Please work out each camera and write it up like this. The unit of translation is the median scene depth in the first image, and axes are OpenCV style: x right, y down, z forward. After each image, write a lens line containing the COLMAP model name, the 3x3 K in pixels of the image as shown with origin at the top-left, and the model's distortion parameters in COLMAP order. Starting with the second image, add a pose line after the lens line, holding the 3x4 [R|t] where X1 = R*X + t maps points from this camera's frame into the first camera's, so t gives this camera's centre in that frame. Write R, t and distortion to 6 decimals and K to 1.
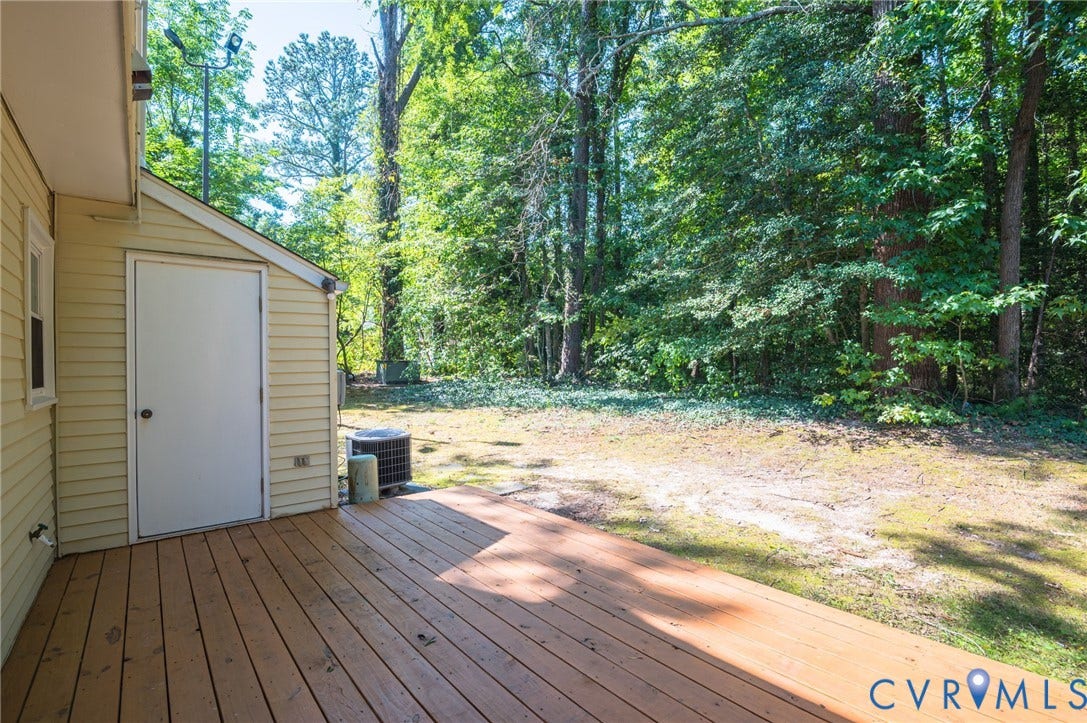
lens RADIAL K [[501.2, 0, 545.3], [0, 501.2, 364.4], [0, 0, 1]] dist [-0.027620, -0.001155]
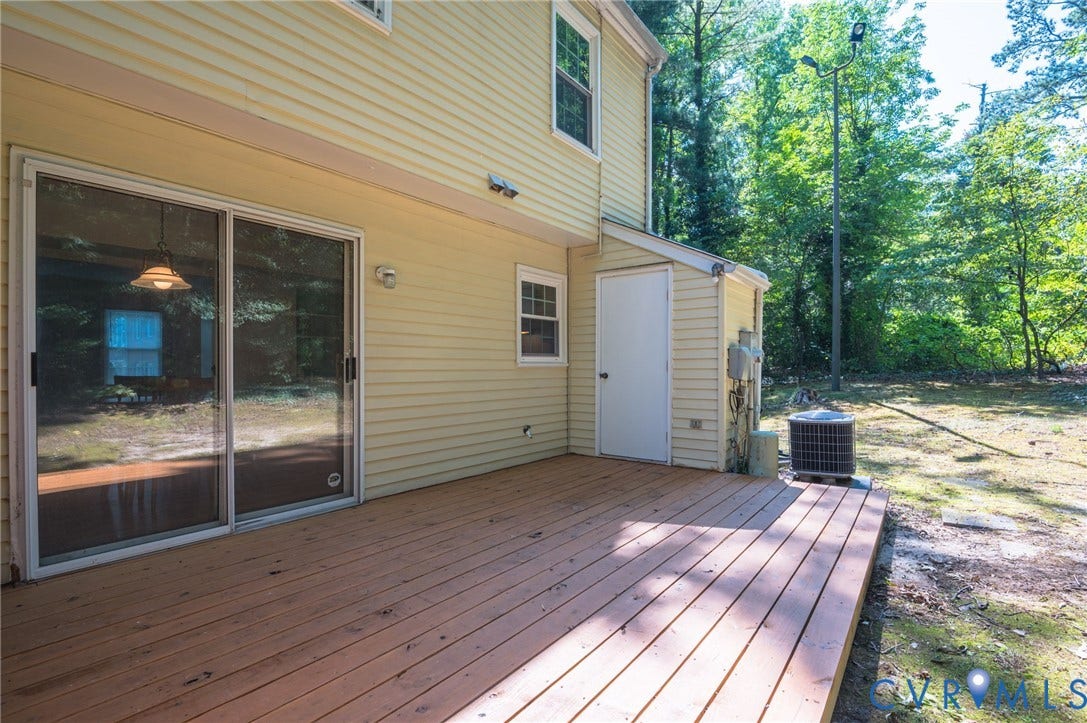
lens RADIAL K [[501.2, 0, 545.0], [0, 501.2, 364.6], [0, 0, 1]] dist [-0.027620, -0.001155]
pose [[0.230219, 0.013724, -0.973042, 0.682751], [0.003115, 0.999885, 0.014840, 0.040952], [0.973134, -0.006448, 0.230150, 0.444735]]
